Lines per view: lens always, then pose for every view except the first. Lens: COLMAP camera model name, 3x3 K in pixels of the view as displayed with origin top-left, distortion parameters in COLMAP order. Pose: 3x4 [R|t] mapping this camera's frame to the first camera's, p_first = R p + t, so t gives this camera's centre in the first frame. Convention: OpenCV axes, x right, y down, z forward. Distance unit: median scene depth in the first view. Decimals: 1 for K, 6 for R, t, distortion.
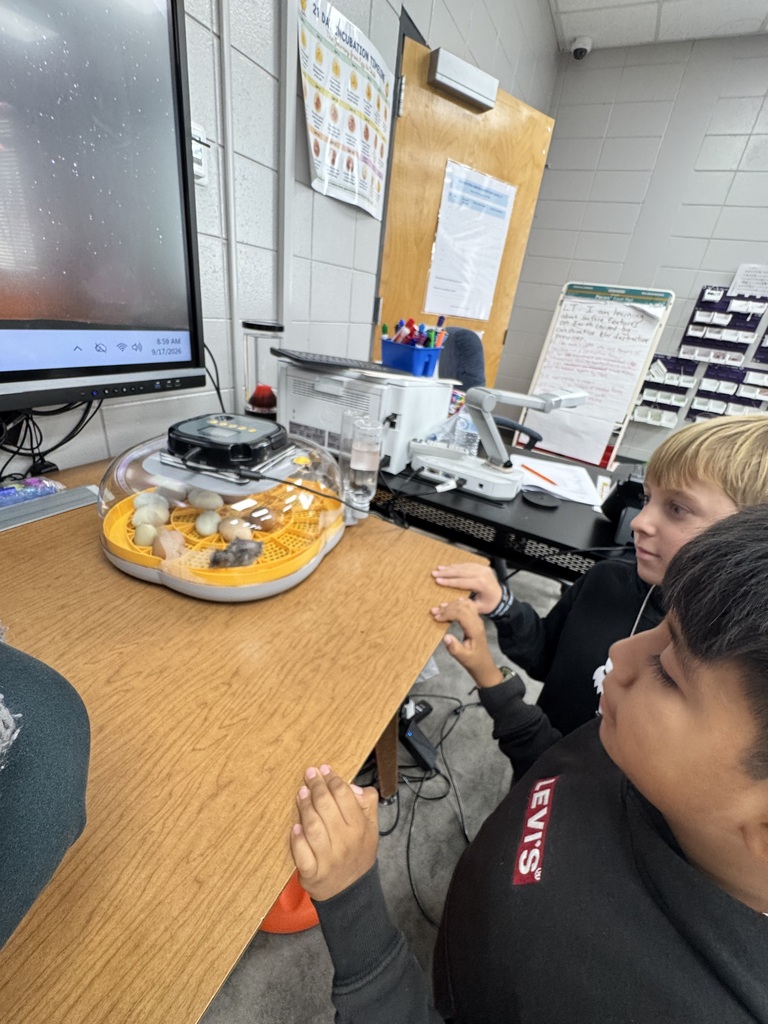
lens RADIAL K [[456.4, 0, 358.3], [0, 456.4, 513.2], [0, 0, 1]] dist [-0.003954, 0.000166]
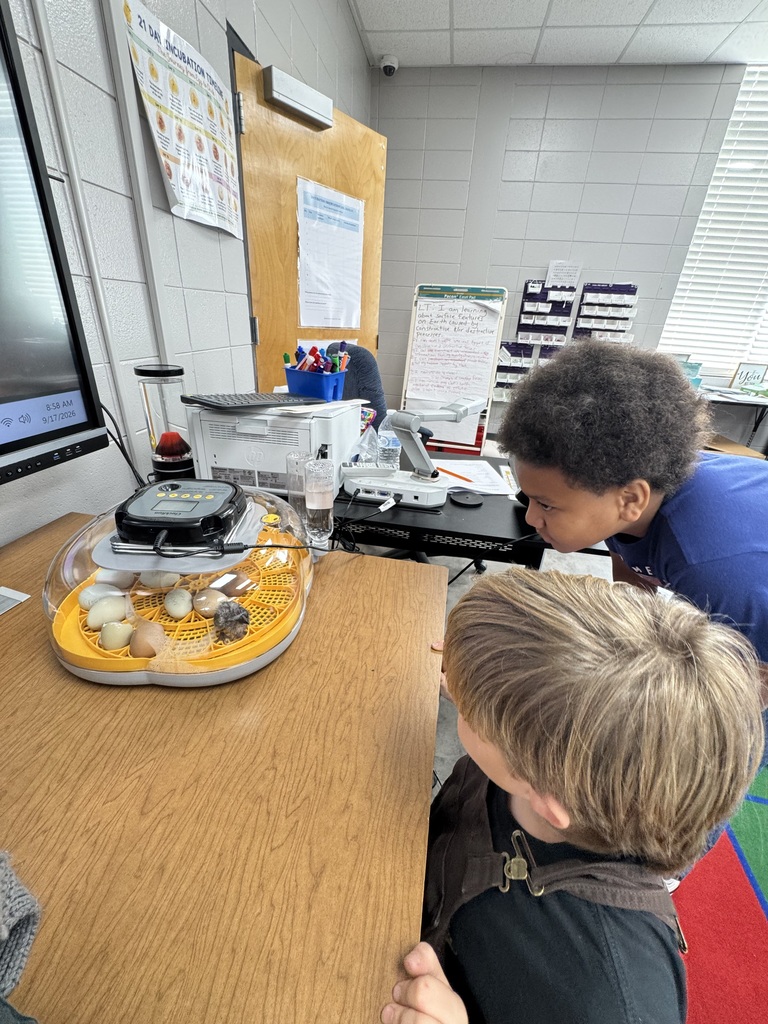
lens RADIAL K [[456.4, 0, 358.3], [0, 456.4, 513.2], [0, 0, 1]] dist [-0.003954, 0.000166]
pose [[0.939721, -0.205922, 0.272985, -0.128380], [0.200859, 0.978507, 0.046686, -0.081064], [-0.276732, 0.010960, 0.960885, 0.002122]]
